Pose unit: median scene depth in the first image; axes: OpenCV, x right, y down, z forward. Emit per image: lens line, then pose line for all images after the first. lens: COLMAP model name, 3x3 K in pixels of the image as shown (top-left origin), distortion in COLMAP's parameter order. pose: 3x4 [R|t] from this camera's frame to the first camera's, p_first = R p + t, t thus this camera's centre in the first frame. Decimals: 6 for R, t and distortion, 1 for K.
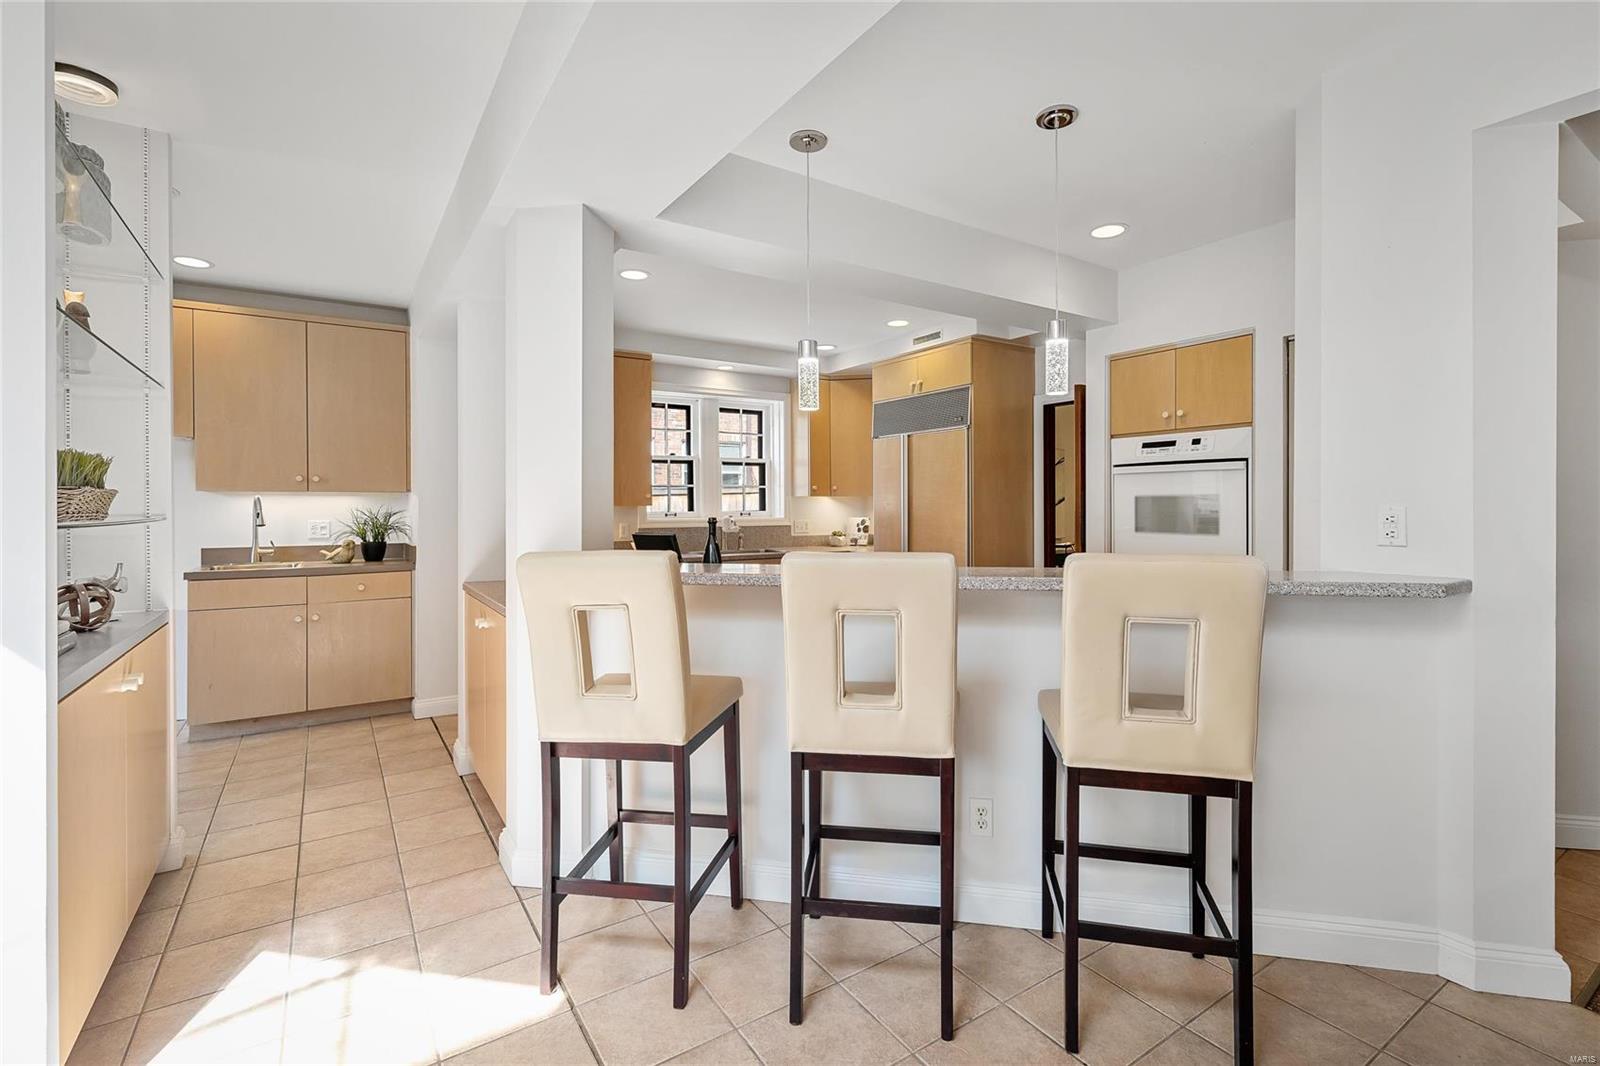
lens RADIAL K [[724.1, 0, 799.6], [0, 724.1, 511.4], [0, 0, 1]] dist [-0.018834, -0.000094]
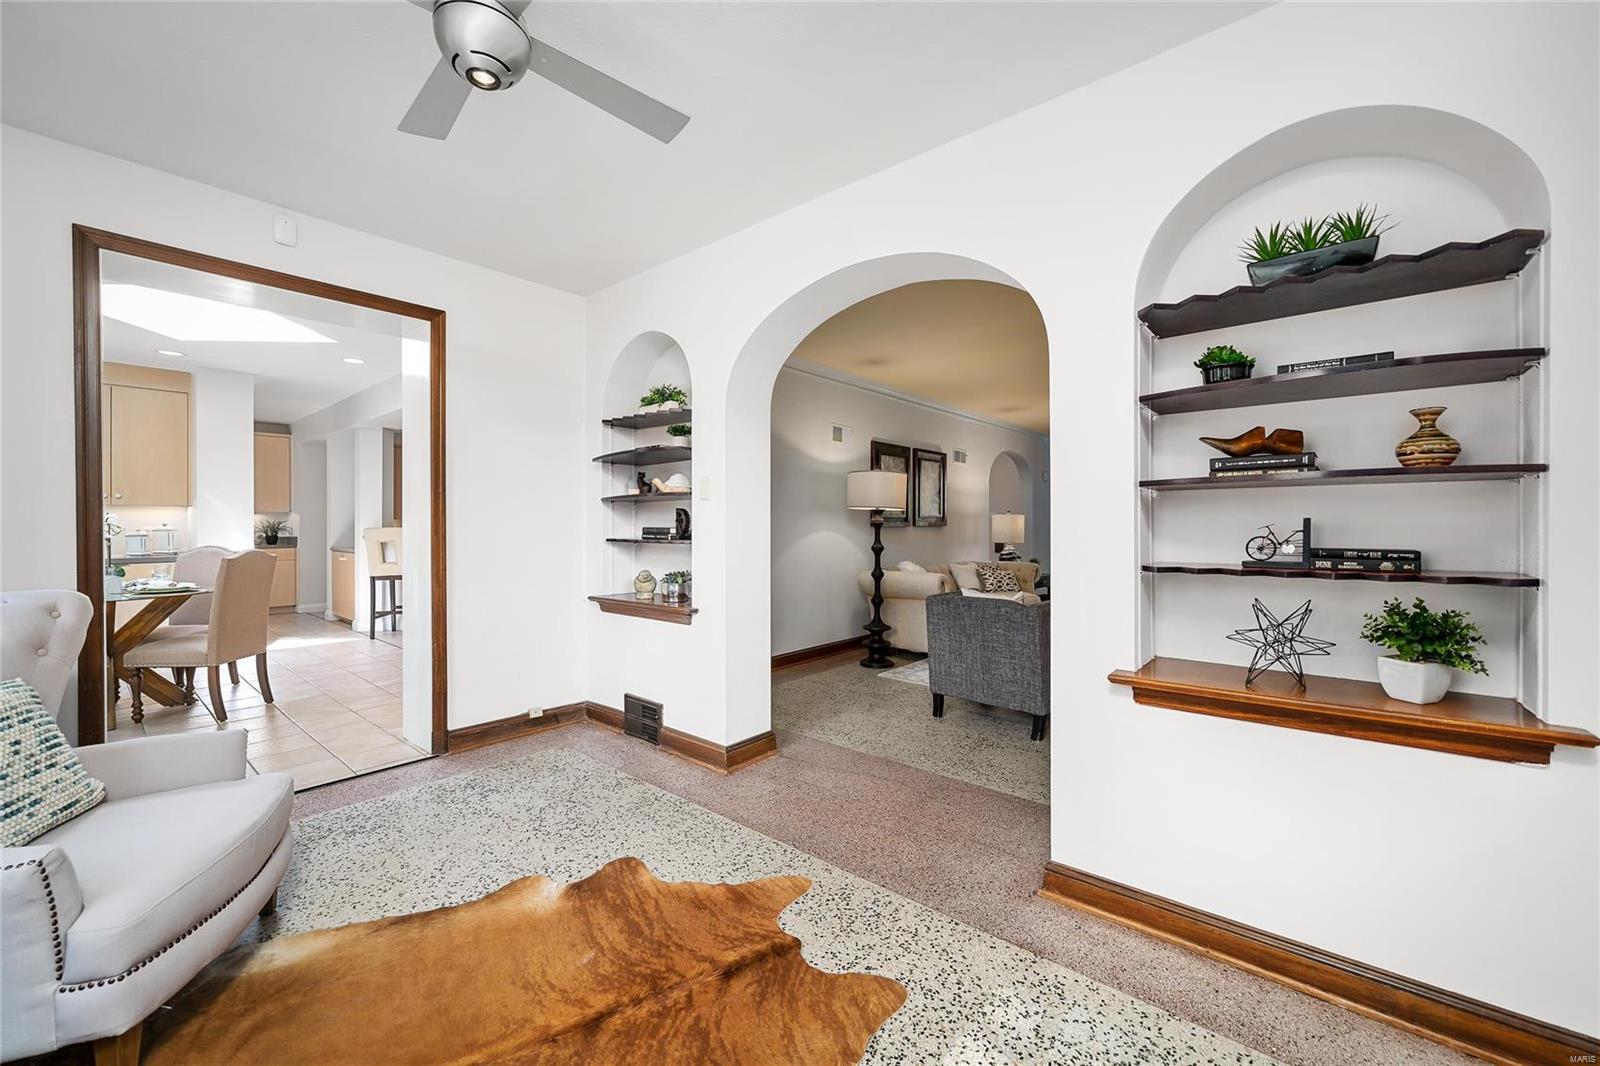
lens RADIAL K [[634.2, 0, 800.0], [0, 634.2, 533.0], [0, 0, 1]] dist [0.000042, 0.000013]
pose [[0.961213, -0.003815, 0.275780, 0.450610], [0.003236, 0.999992, 0.002554, 0.041073], [-0.275788, -0.001562, 0.961217, -1.420139]]
